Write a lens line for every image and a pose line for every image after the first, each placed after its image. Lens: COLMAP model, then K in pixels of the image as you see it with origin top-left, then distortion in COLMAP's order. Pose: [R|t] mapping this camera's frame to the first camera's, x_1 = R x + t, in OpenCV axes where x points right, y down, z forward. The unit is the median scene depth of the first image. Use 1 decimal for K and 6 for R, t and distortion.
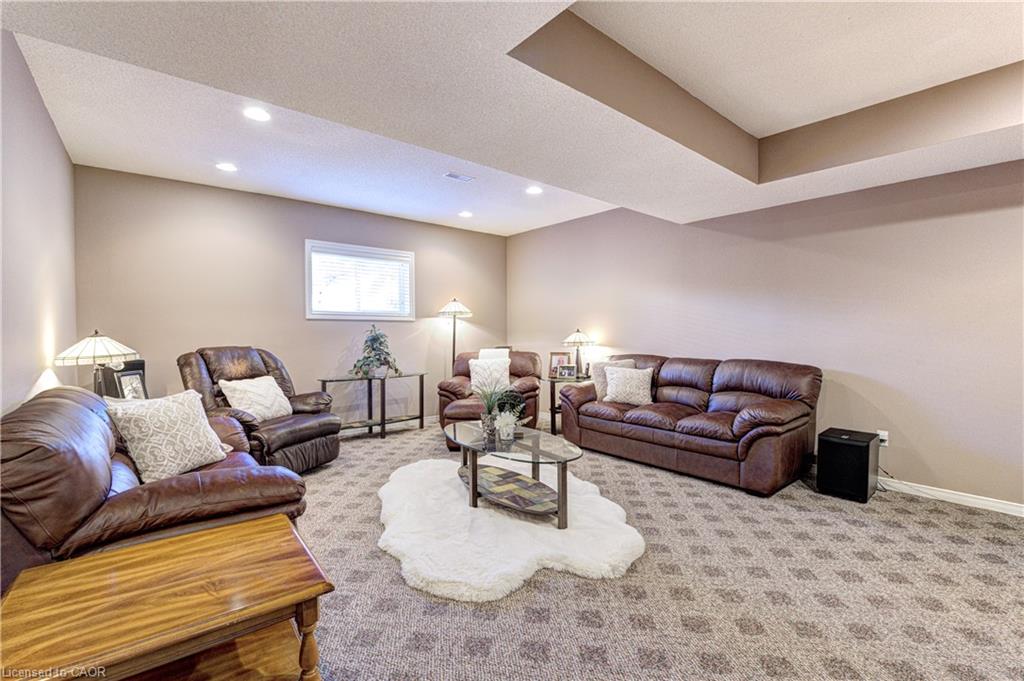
lens RADIAL K [[446.4, 0, 502.1], [0, 446.4, 342.4], [0, 0, 1]] dist [-0.009023, 0.000050]
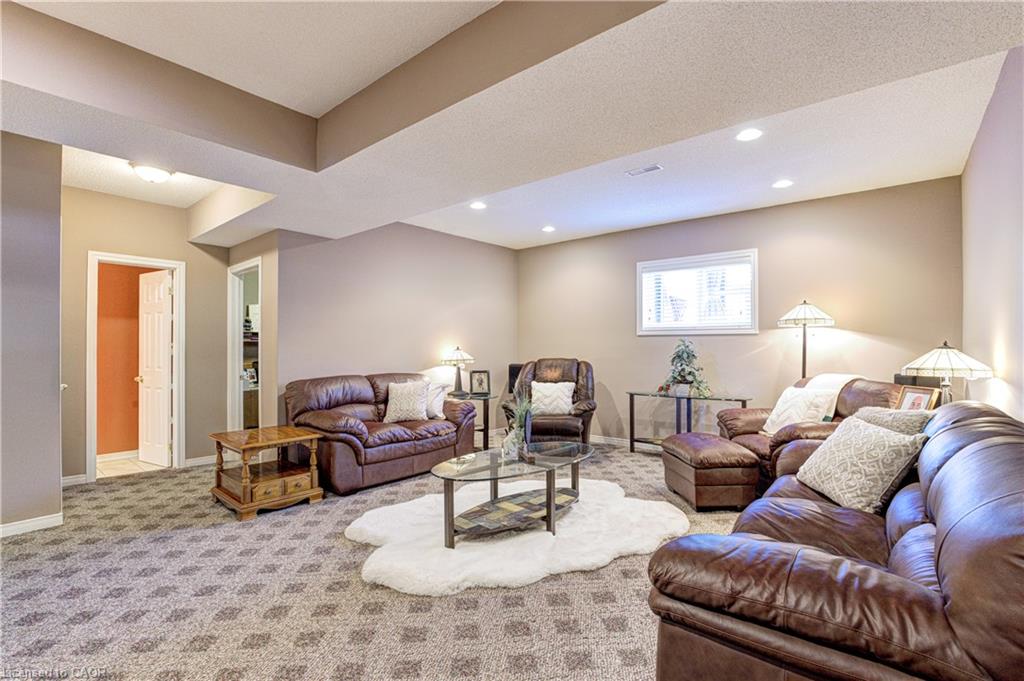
lens RADIAL K [[459.9, 0, 516.9], [0, 459.9, 344.8], [0, 0, 1]] dist [-0.019285, 0.000634]
pose [[0.198526, -0.004551, -0.980085, 0.943500], [-0.024471, 0.999654, -0.009599, -0.018956], [0.979790, 0.025889, 0.198346, 0.760413]]
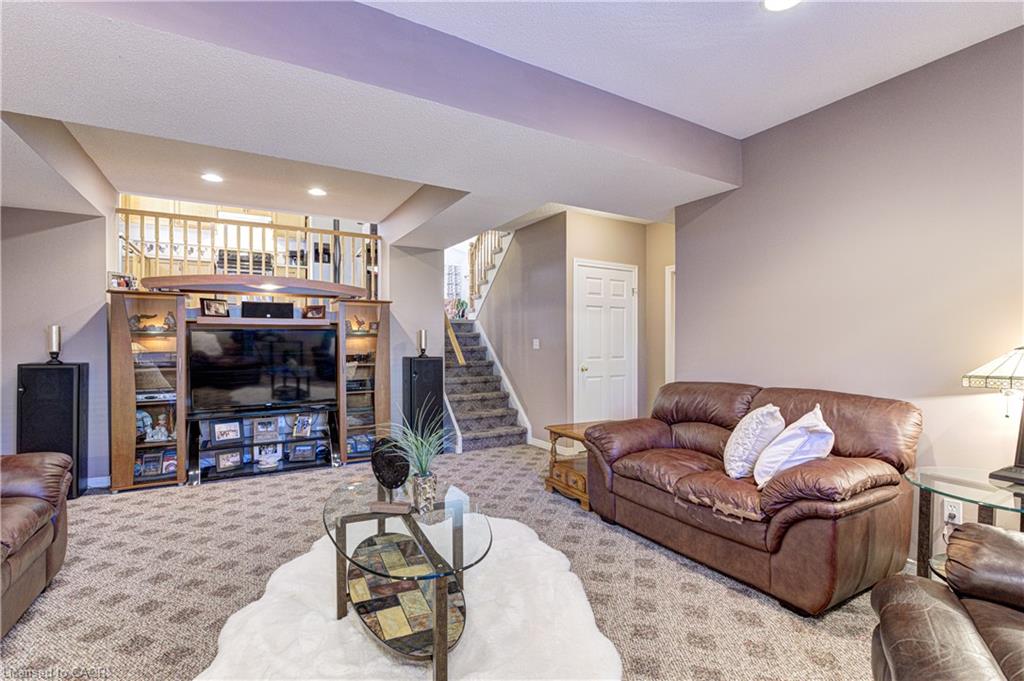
lens RADIAL K [[462.1, 0, 510.4], [0, 462.1, 342.0], [0, 0, 1]] dist [0.011525, 0.000397]
pose [[-0.987974, 0.008369, 0.154391, -0.245110], [0.010885, 0.999821, 0.015459, -0.035316], [-0.154234, 0.016954, -0.987889, 1.582519]]
